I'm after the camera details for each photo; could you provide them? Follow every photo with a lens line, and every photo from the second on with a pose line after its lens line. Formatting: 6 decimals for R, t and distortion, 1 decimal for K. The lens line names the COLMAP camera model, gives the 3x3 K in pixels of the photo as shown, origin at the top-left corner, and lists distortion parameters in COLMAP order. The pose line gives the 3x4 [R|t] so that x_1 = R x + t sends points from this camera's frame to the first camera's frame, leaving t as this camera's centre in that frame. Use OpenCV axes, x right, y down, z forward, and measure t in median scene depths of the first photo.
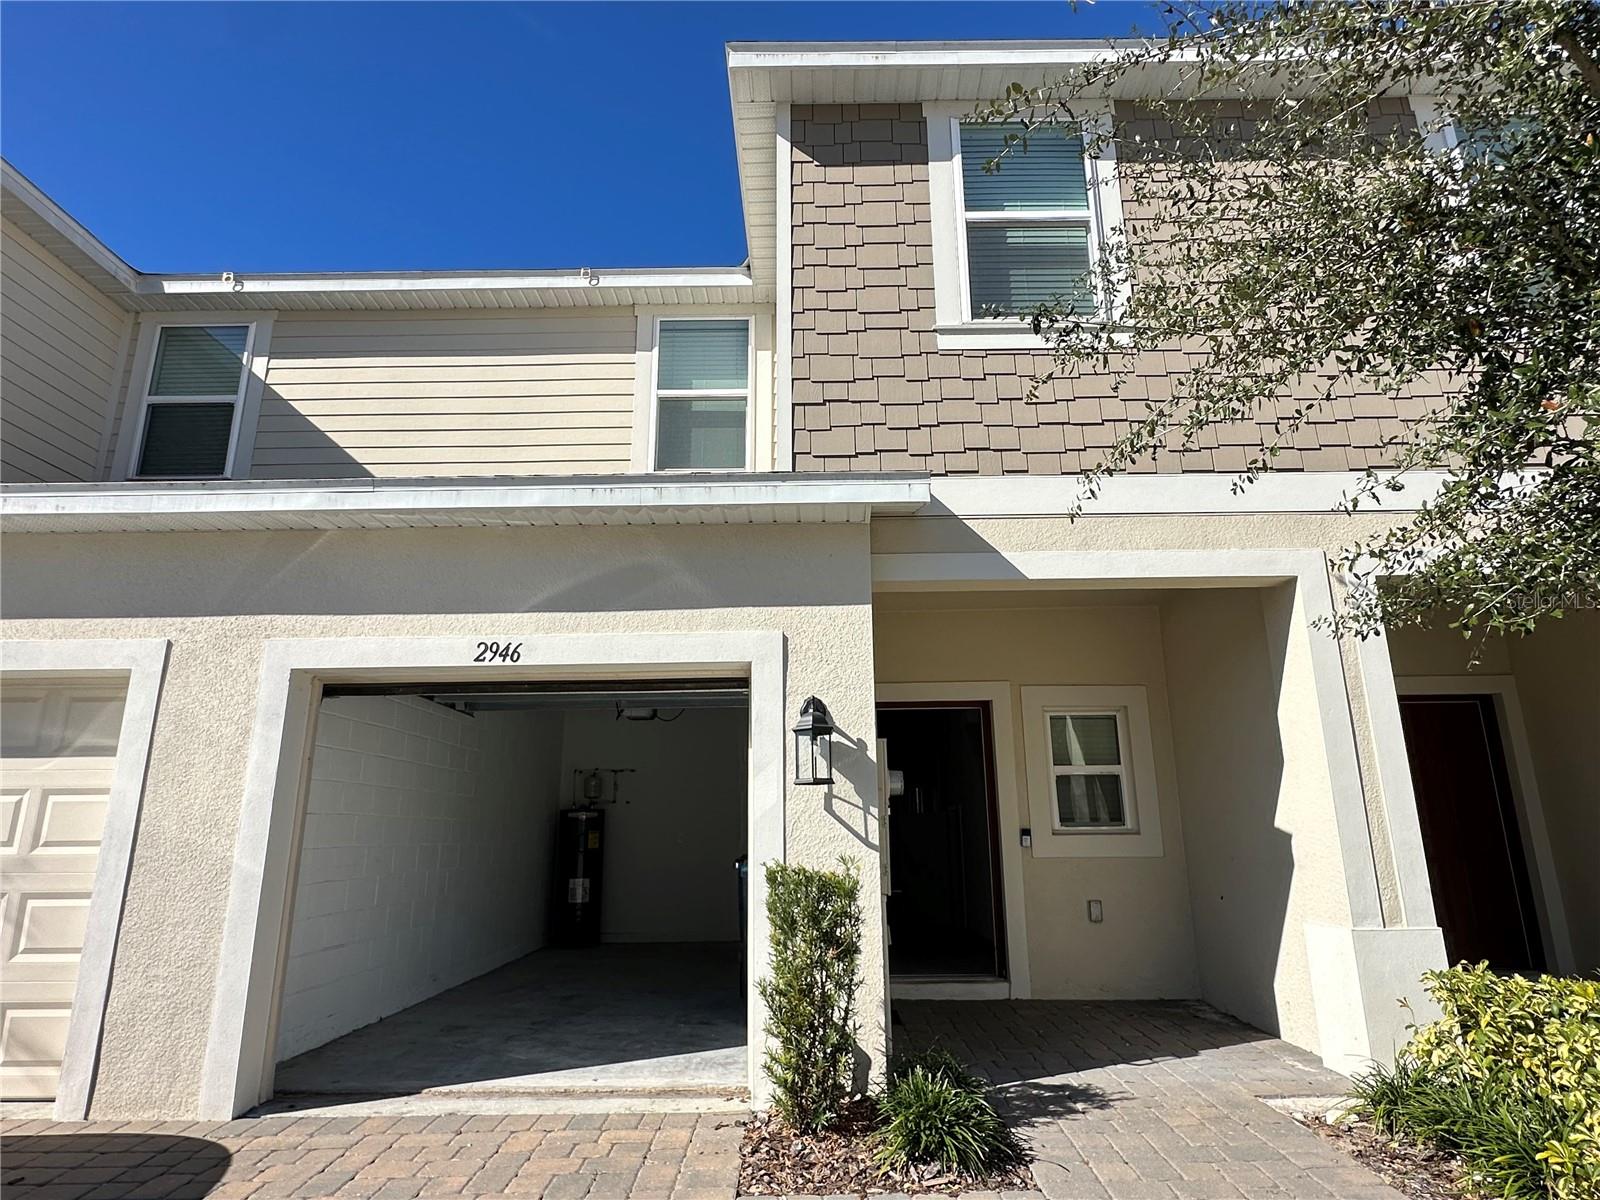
lens RADIAL K [[897.7, 0, 800.0], [0, 897.7, 600.0], [0, 0, 1]] dist [-0.002856, -0.000741]
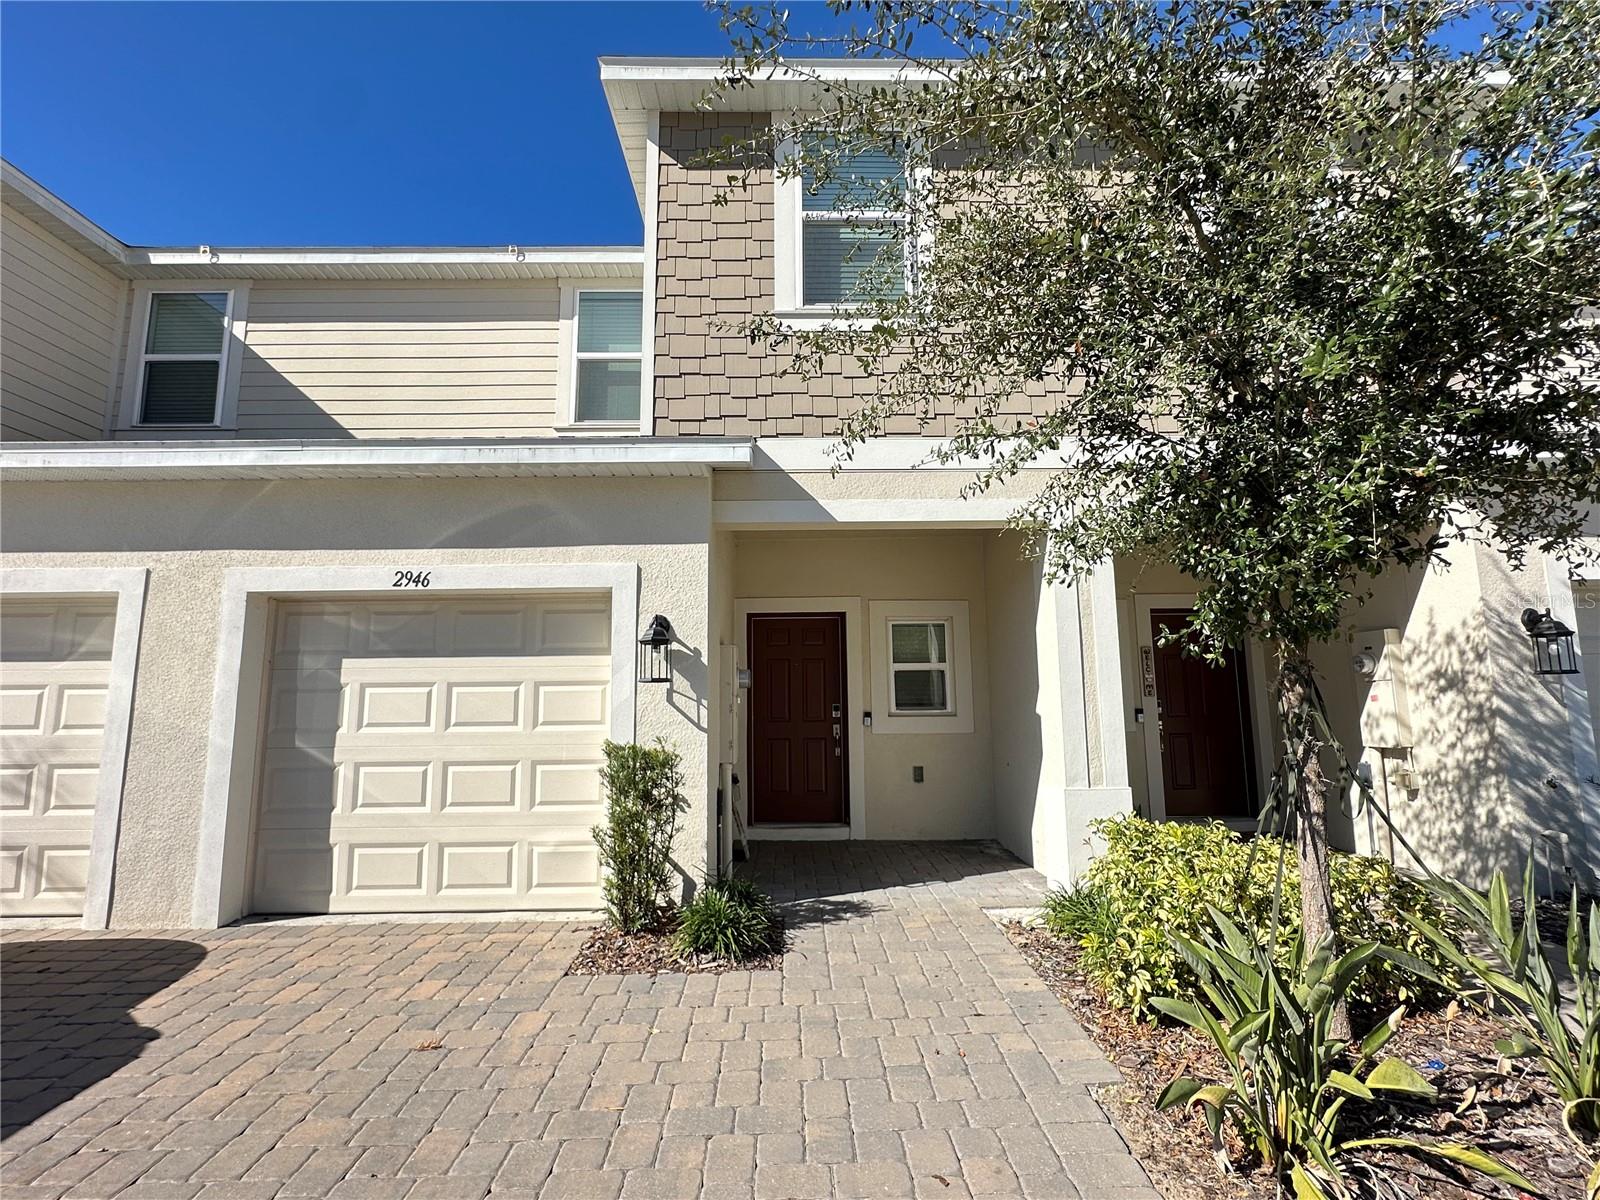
lens RADIAL K [[763.2, 0, 800.0], [0, 763.2, 600.0], [0, 0, 1]] dist [-0.002470, -0.000688]
pose [[0.999799, 0.002611, 0.019868, 0.182314], [-0.004837, 0.993604, 0.112817, -0.035164], [-0.019447, -0.112891, 0.993417, -0.080928]]
